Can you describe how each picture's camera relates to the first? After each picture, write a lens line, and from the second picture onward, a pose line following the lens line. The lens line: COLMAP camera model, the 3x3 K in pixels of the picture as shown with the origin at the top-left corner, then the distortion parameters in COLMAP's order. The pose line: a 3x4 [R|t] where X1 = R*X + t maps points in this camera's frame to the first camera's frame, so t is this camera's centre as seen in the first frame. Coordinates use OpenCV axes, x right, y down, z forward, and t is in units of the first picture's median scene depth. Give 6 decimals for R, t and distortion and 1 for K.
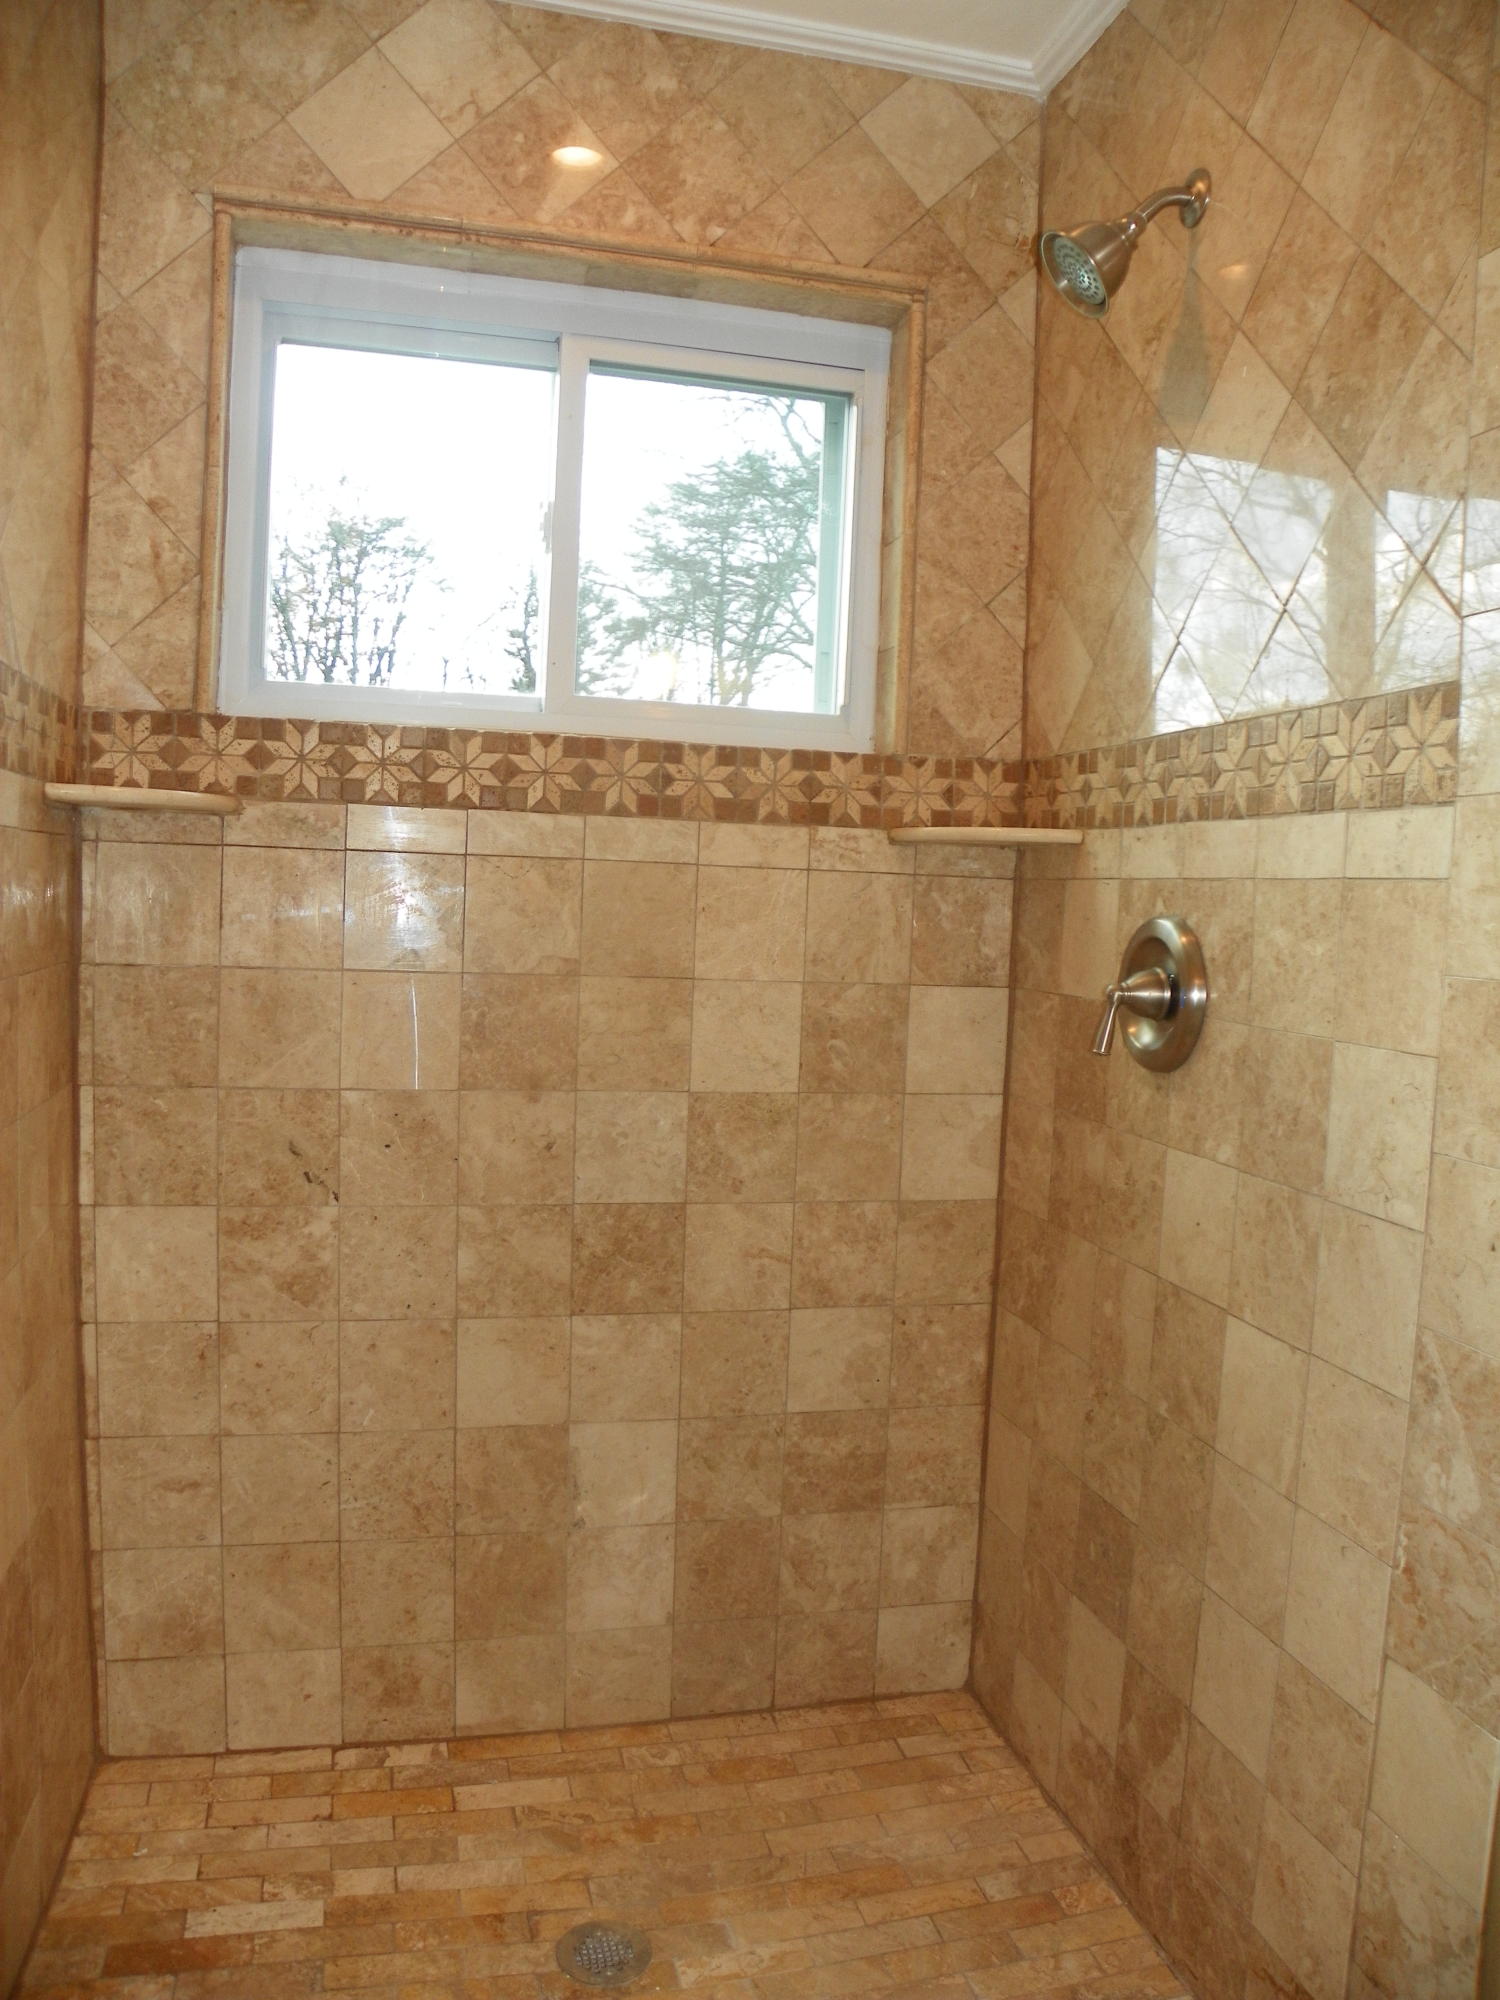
lens RADIAL K [[1526.0, 0, 748.5], [0, 1526.0, 1017.9], [0, 0, 1]] dist [-0.151366, 0.092877]
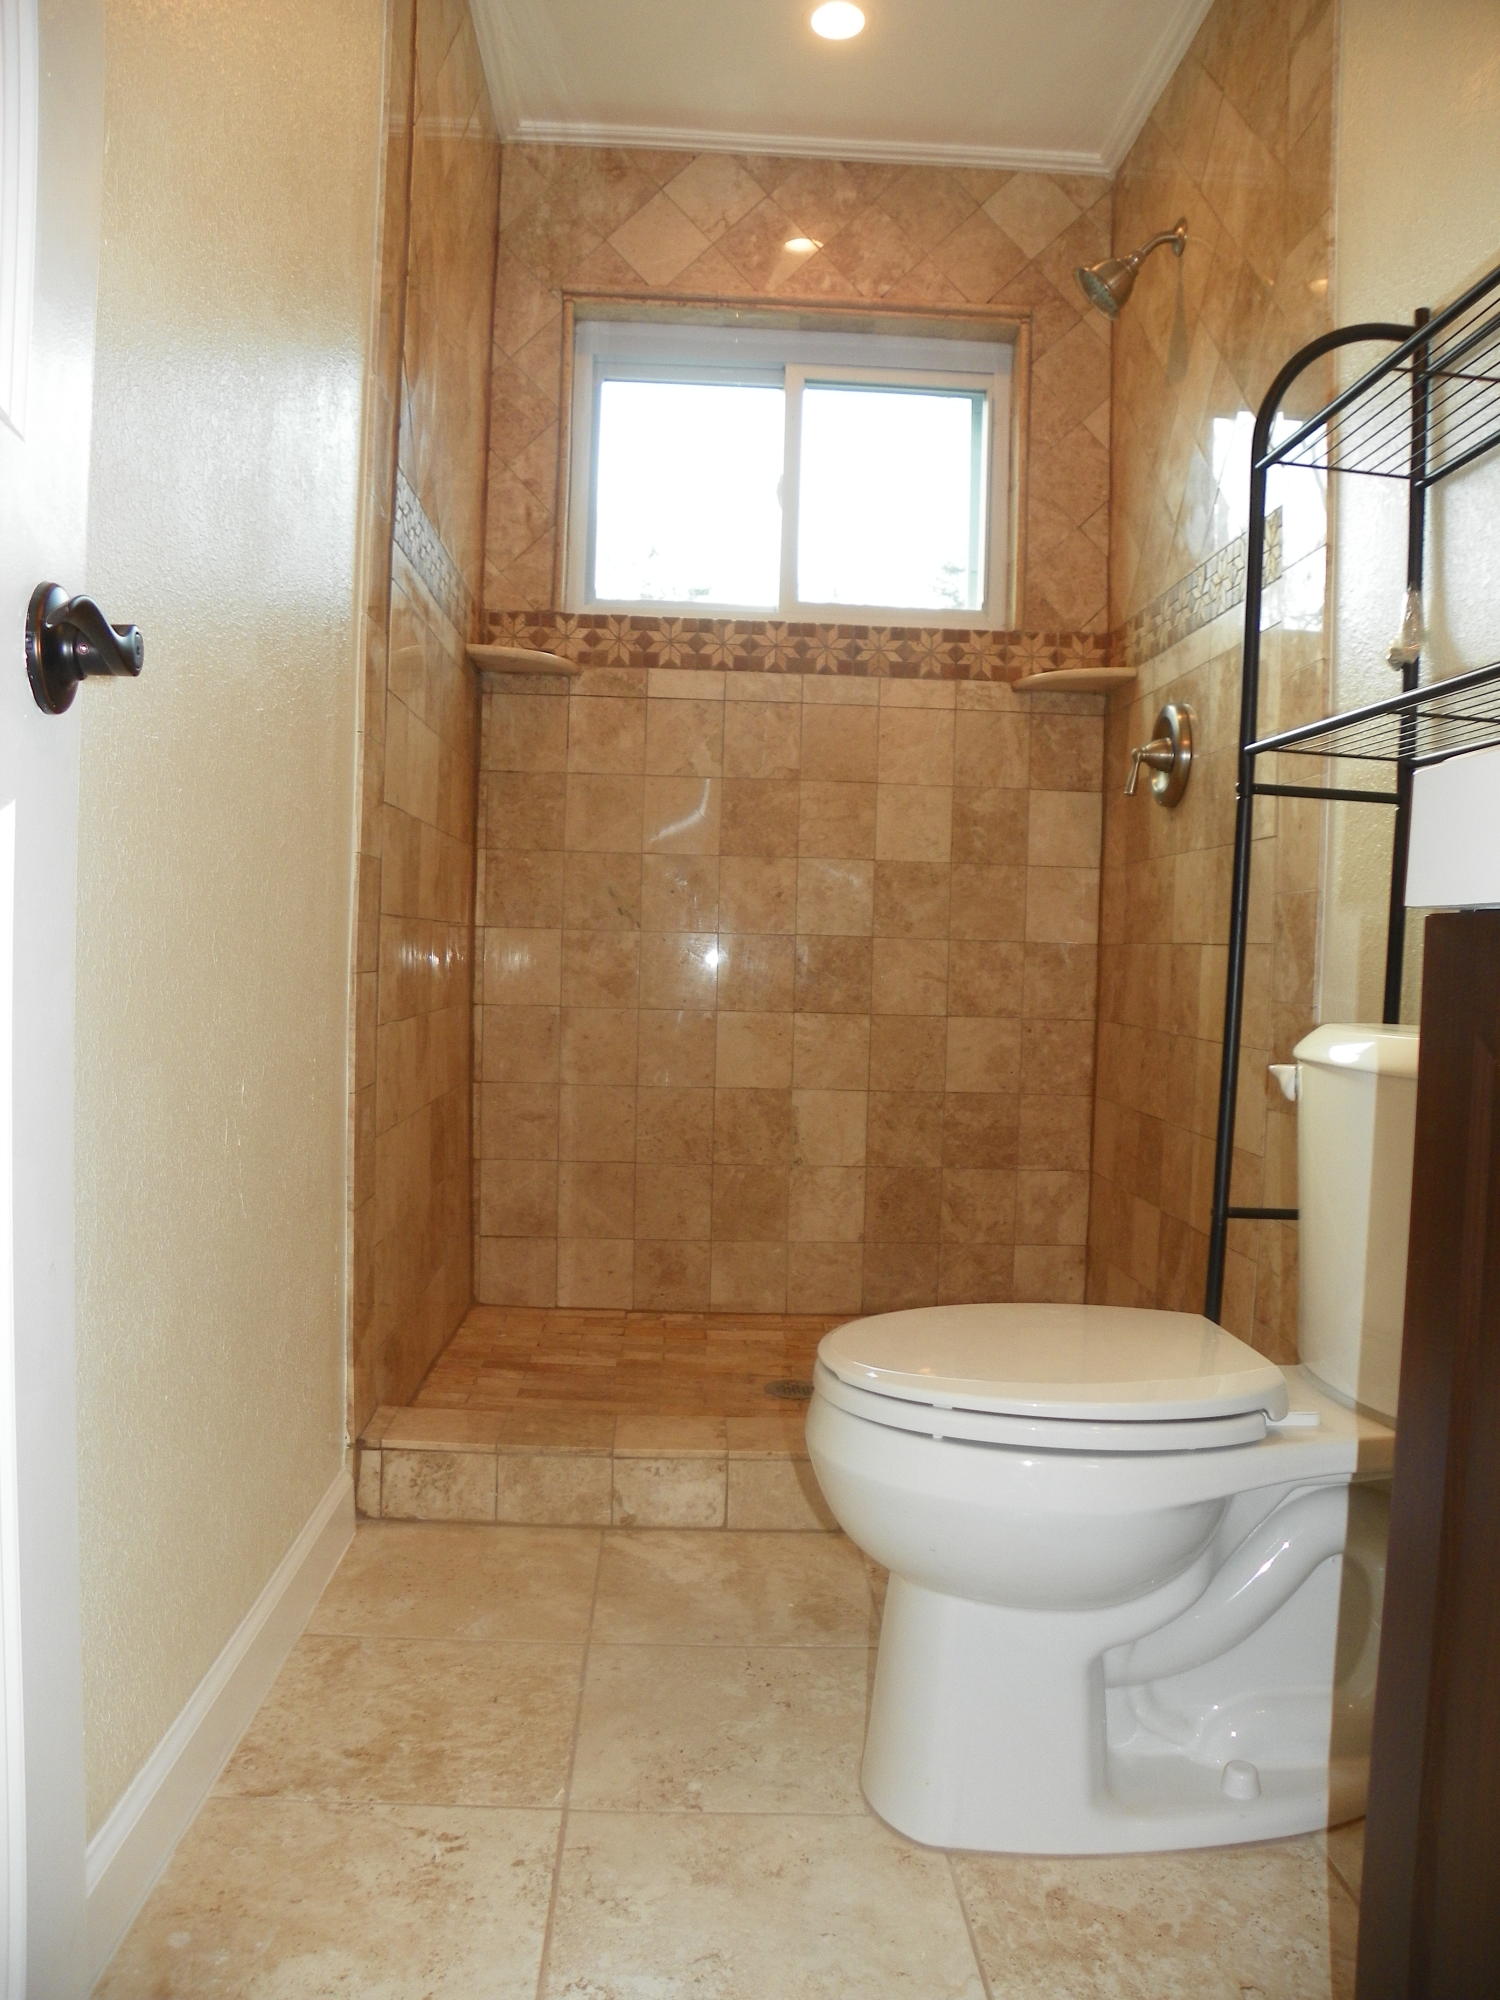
lens RADIAL K [[1526.0, 0, 744.5], [0, 1526.0, 1020.5], [0, 0, 1]] dist [-0.151366, 0.092877]
pose [[0.979565, -0.002016, -0.201120, 0.139337], [-0.005491, 0.999309, -0.036763, 0.269489], [0.201055, 0.037116, 0.978877, -0.476740]]
